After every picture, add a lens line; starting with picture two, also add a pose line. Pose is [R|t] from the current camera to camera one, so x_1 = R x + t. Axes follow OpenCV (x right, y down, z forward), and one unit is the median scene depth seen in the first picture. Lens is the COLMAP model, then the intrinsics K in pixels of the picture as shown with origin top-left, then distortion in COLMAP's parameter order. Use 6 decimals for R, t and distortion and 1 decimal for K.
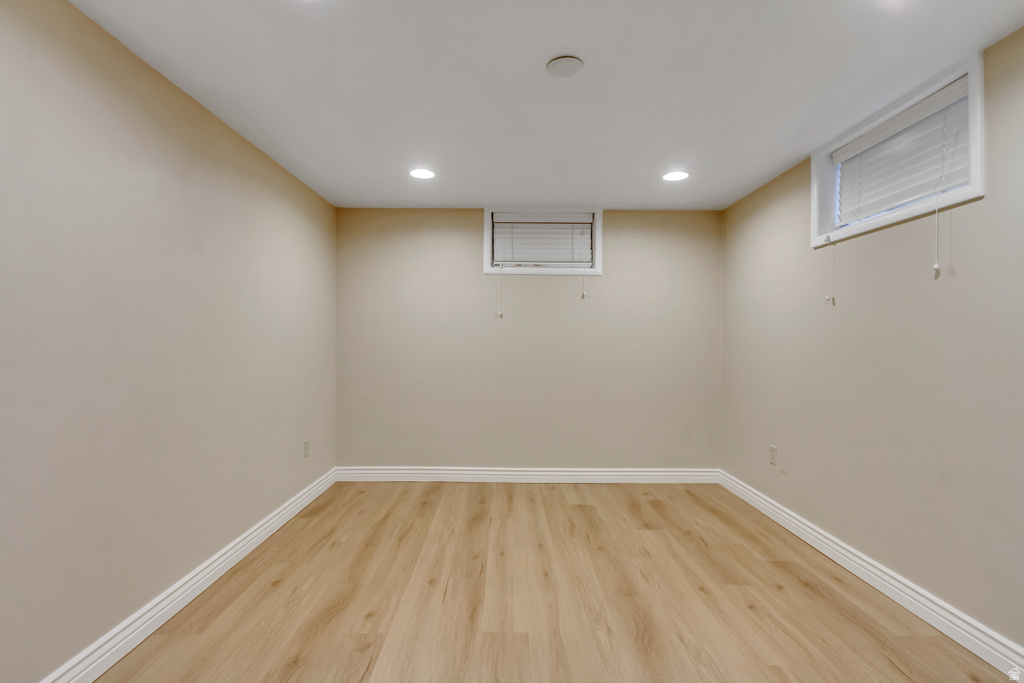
lens RADIAL K [[472.1, 0, 508.1], [0, 472.1, 340.1], [0, 0, 1]] dist [0.007302, -0.002295]
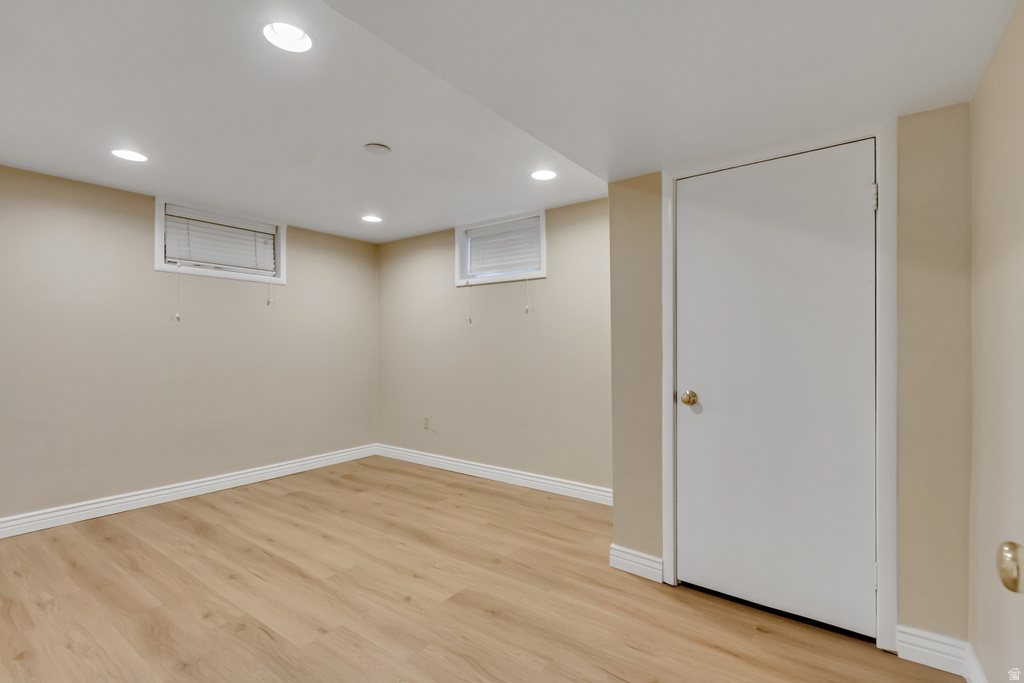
lens RADIAL K [[472.1, 0, 511.4], [0, 472.1, 342.9], [0, 0, 1]] dist [0.007302, -0.002295]
pose [[0.596707, -0.000830, 0.802459, -0.500496], [0.001416, 0.999999, -0.000020, -0.003599], [-0.802458, 0.001148, 0.596707, -0.094116]]
